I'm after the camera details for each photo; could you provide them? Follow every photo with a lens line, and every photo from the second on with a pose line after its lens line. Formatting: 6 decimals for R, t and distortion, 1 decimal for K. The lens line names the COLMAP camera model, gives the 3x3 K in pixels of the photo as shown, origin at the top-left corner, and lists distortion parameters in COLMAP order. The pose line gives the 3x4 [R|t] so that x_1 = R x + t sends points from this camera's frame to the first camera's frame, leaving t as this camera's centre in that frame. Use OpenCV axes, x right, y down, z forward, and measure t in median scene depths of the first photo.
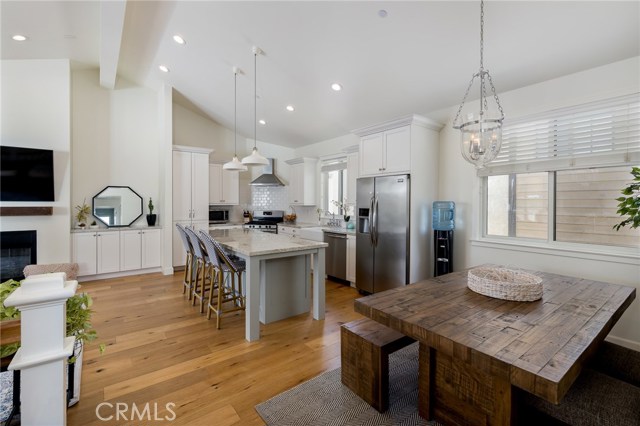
lens RADIAL K [[280.7, 0, 322.6], [0, 280.7, 204.2], [0, 0, 1]] dist [-0.006657, 0.003315]
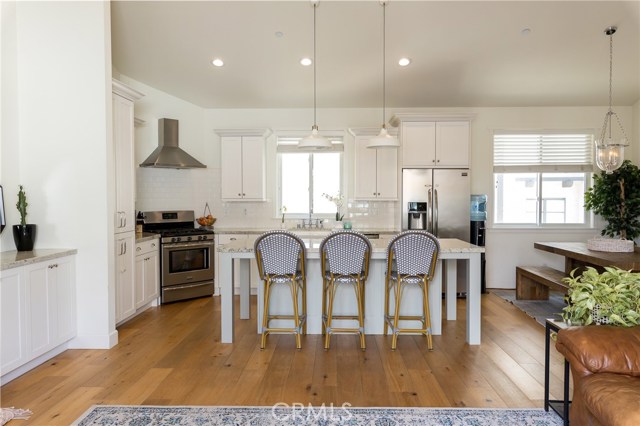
lens RADIAL K [[457.2, 0, 321.4], [0, 457.2, 210.2], [0, 0, 1]] dist [0.005890, 0.000539]
pose [[0.641070, -0.025134, 0.767071, -0.988337], [0.008147, 0.999630, 0.025946, -0.000209], [-0.767439, -0.010383, 0.641037, 0.241934]]
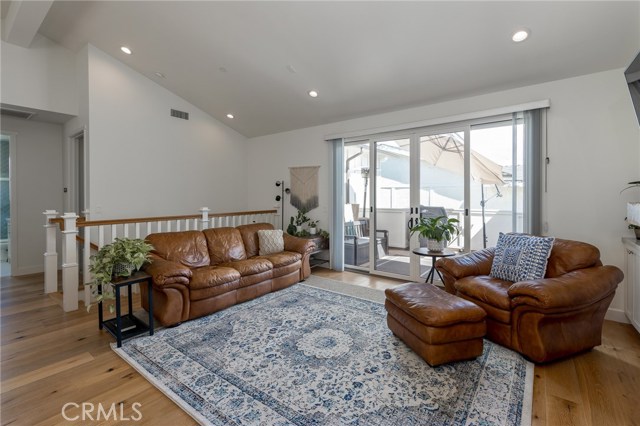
lens RADIAL K [[280.7, 0, 319.3], [0, 280.7, 198.3], [0, 0, 1]] dist [-0.006657, 0.003315]
pose [[-0.967686, 0.001858, -0.252152, -0.579282], [-0.001421, 0.999917, 0.012821, -0.001324], [0.252155, 0.012765, -0.967603, 0.973551]]
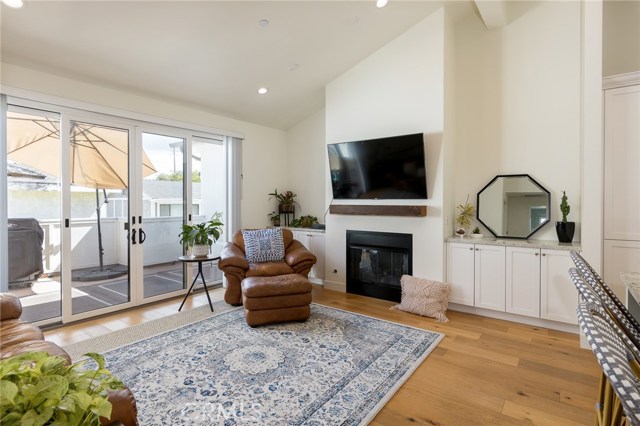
lens RADIAL K [[328.8, 0, 327.0], [0, 328.8, 204.0], [0, 0, 1]] dist [0.006342, 0.000598]
pose [[0.265477, 0.007316, -0.964089, -0.134510], [-0.005636, 0.999966, 0.006036, -0.000374], [0.964101, 0.003831, 0.265509, 0.443111]]
